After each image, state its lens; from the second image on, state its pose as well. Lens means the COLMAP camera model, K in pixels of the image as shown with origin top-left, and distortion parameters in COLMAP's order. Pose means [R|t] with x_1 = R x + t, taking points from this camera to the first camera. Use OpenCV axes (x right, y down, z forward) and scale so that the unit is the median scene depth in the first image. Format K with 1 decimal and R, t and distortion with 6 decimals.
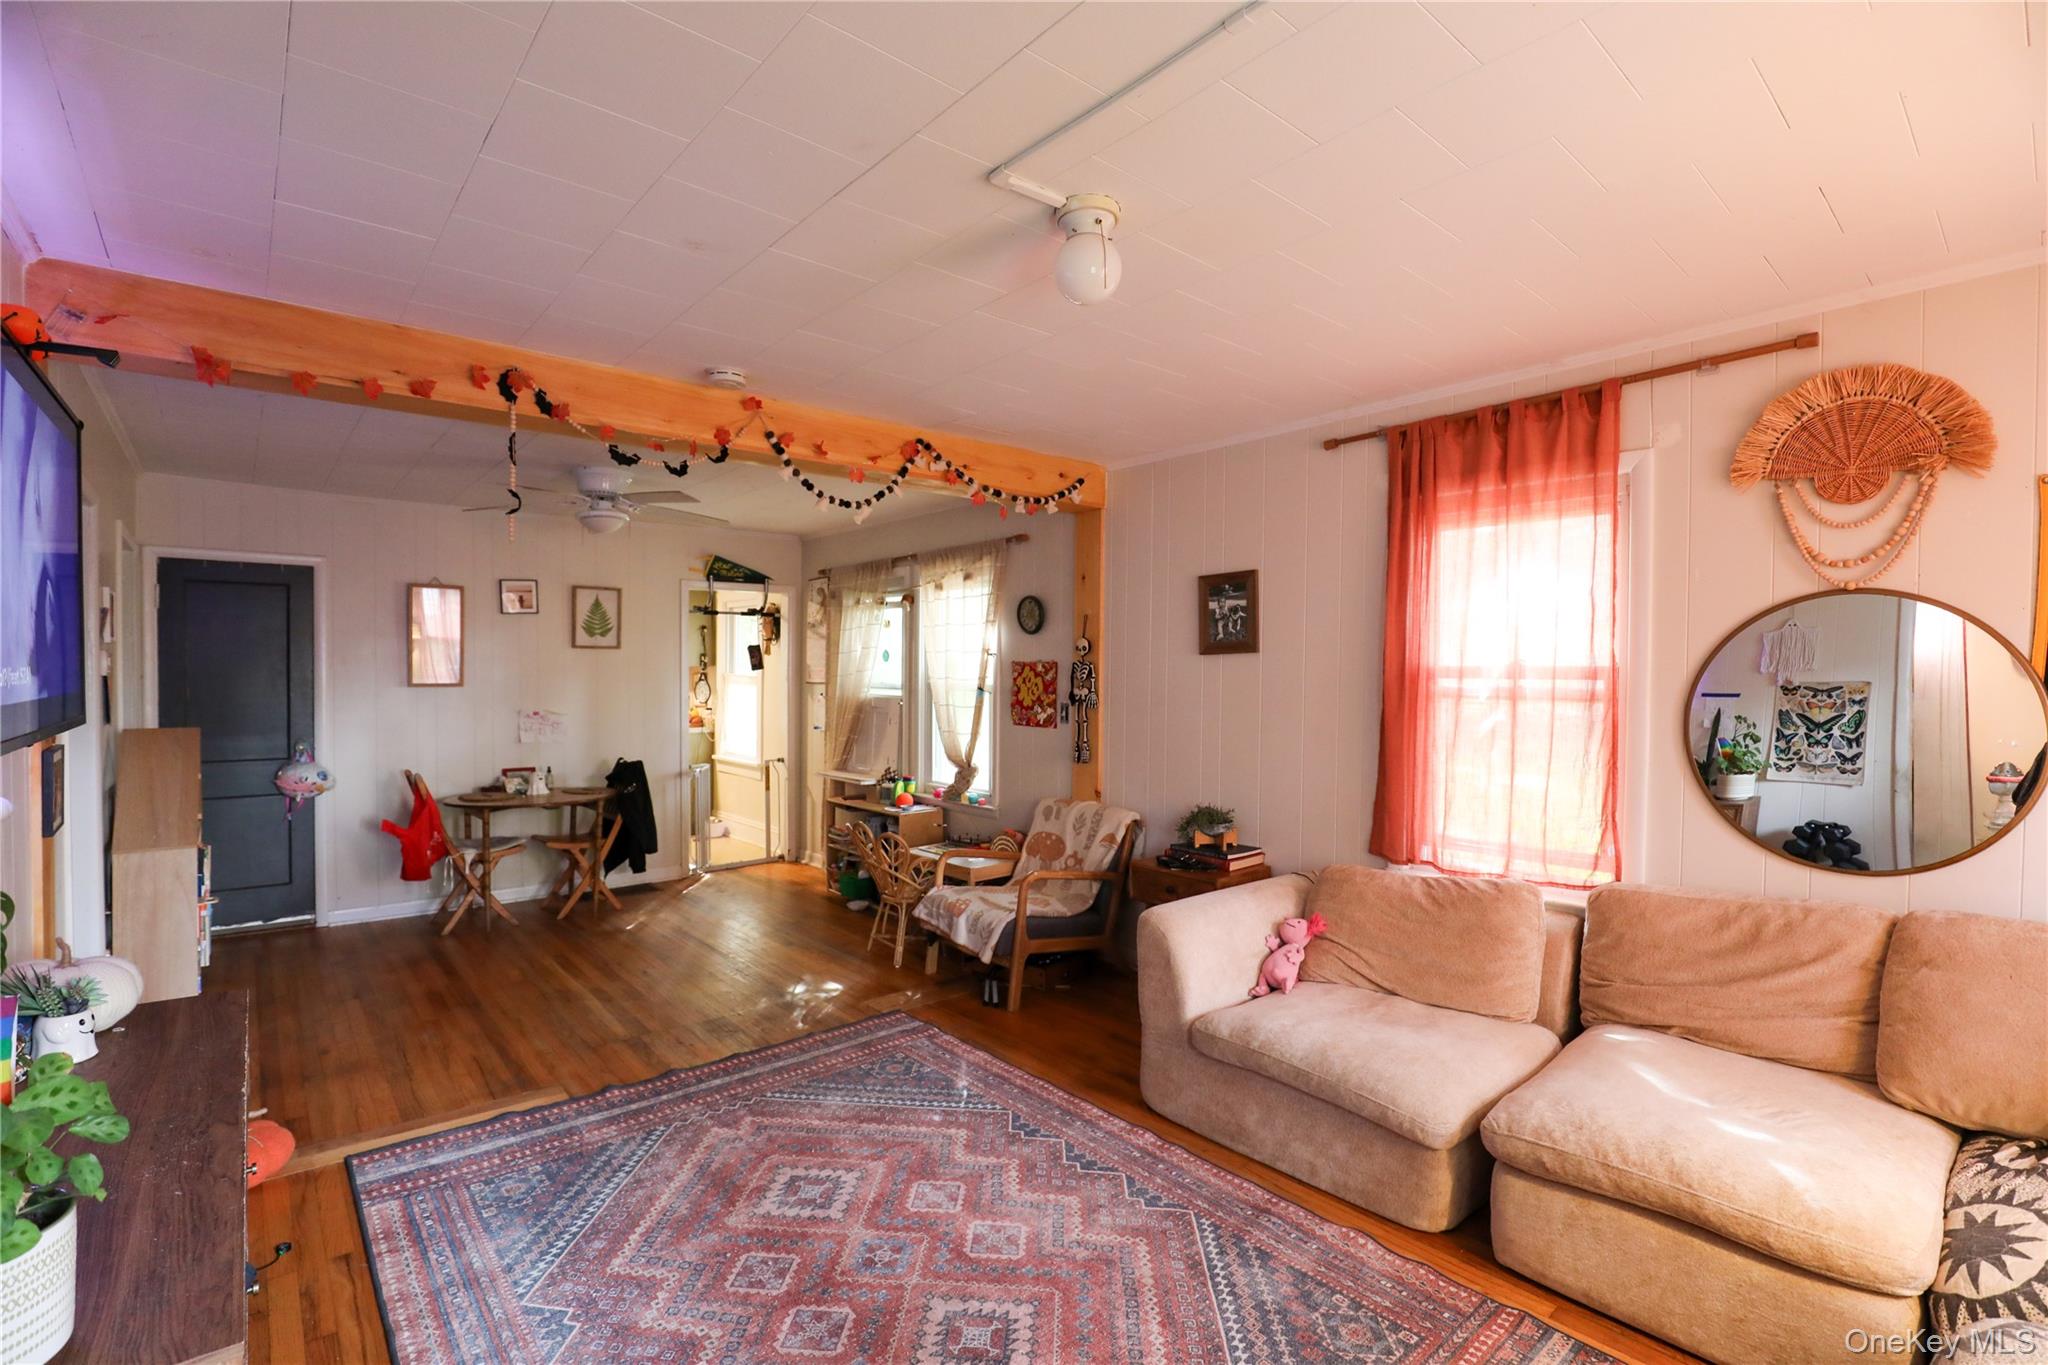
lens RADIAL K [[930.2, 0, 1026.3], [0, 930.2, 687.4], [0, 0, 1]] dist [0.000534, 0.000359]
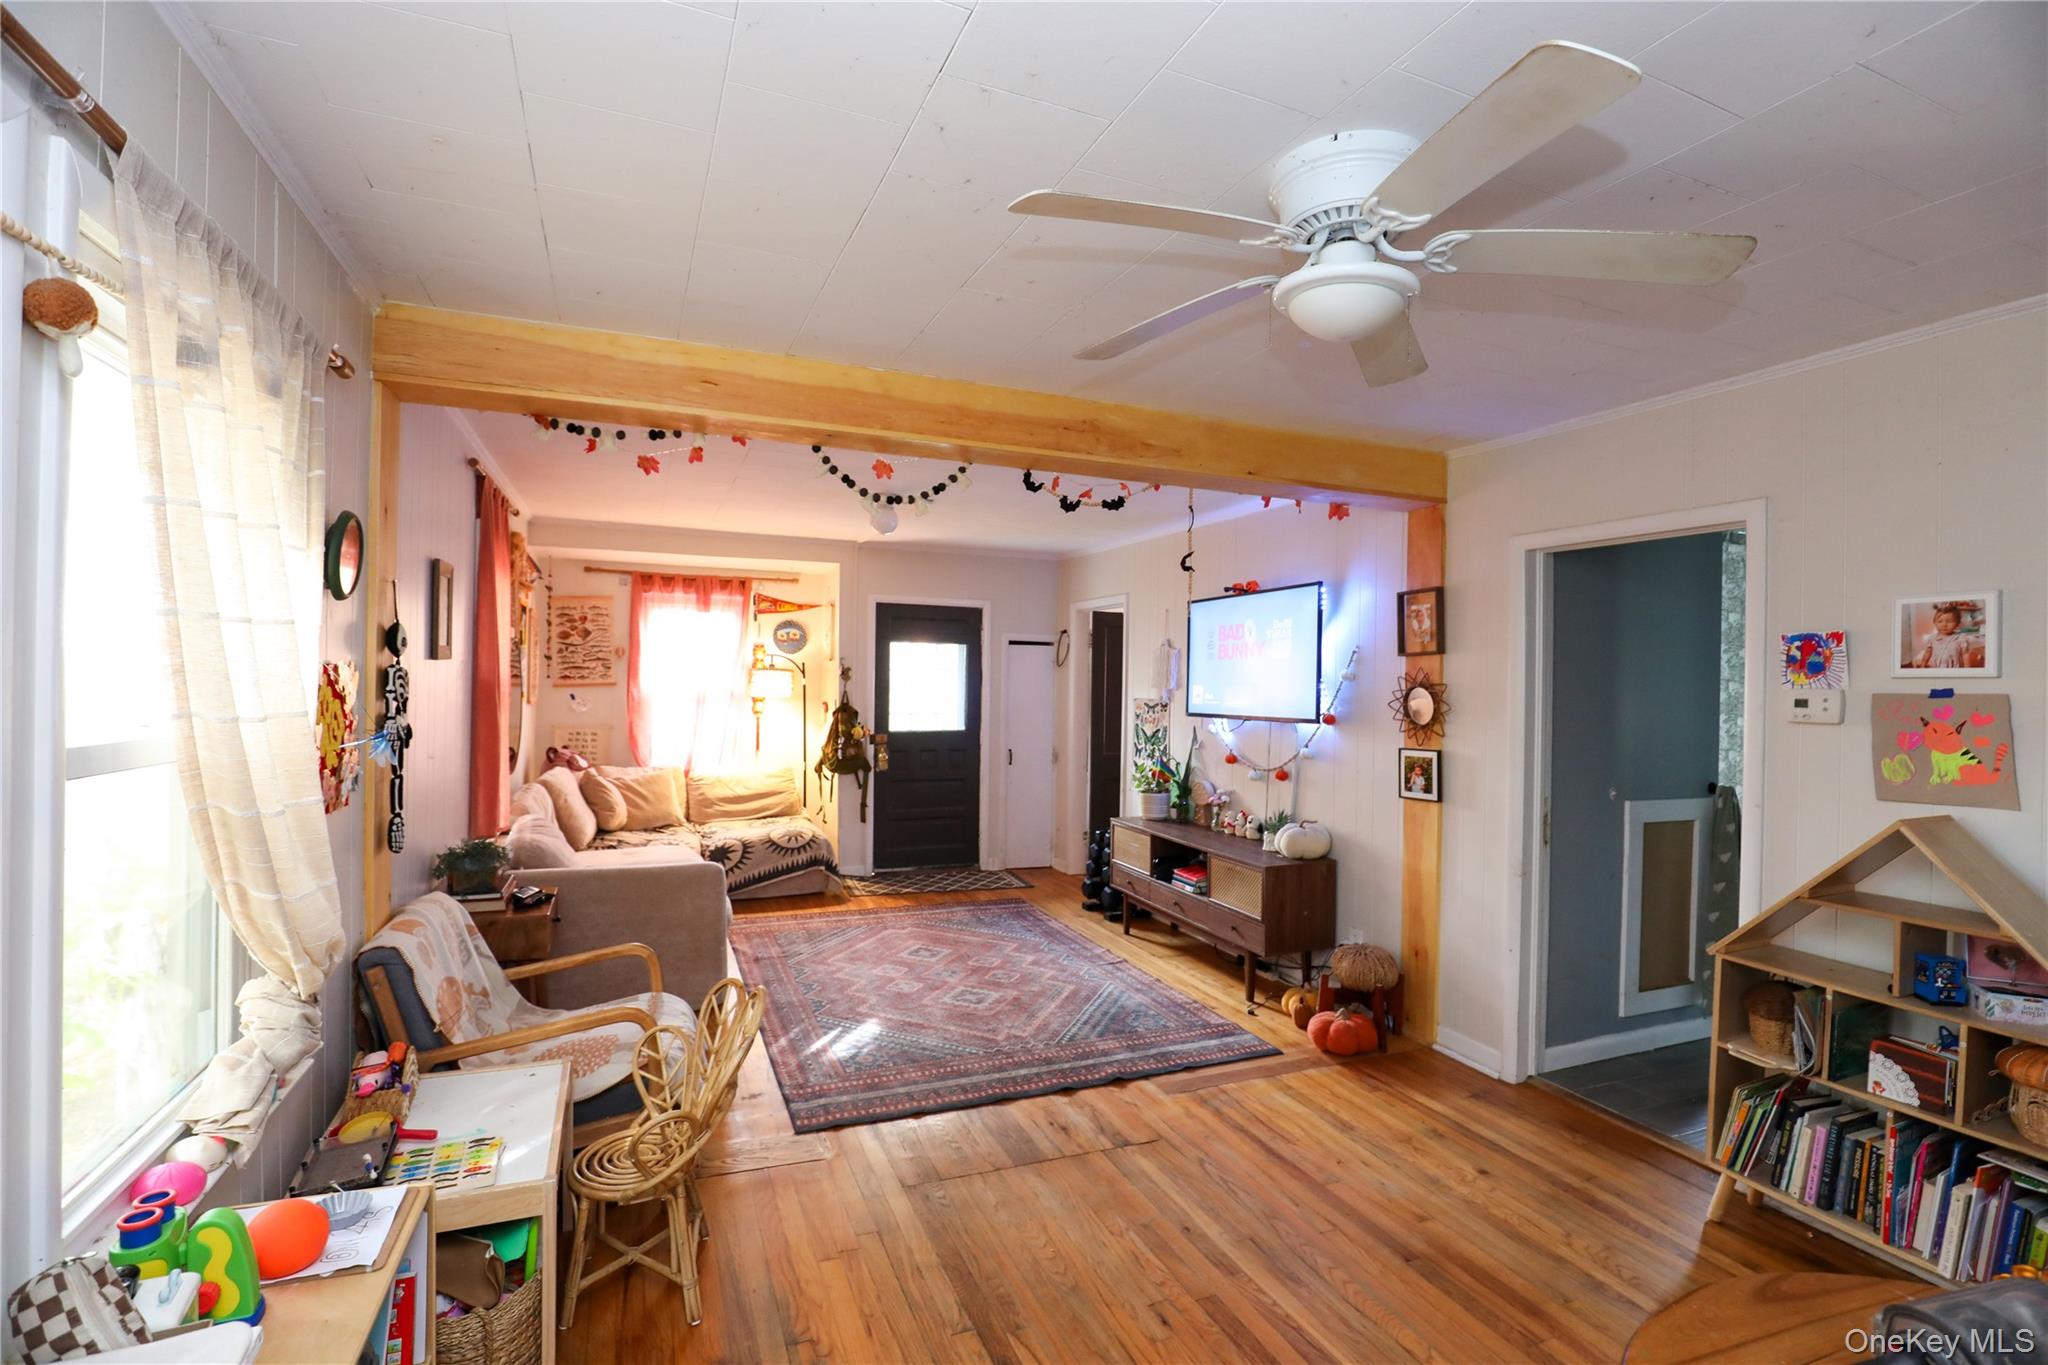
lens RADIAL K [[930.2, 0, 1021.2], [0, 930.2, 685.7], [0, 0, 1]] dist [0.000534, 0.000359]
pose [[-0.947952, -0.016499, 0.317987, -0.780553], [-0.012138, 0.999803, 0.015690, -0.043928], [-0.318183, 0.011013, -0.947965, 2.366218]]
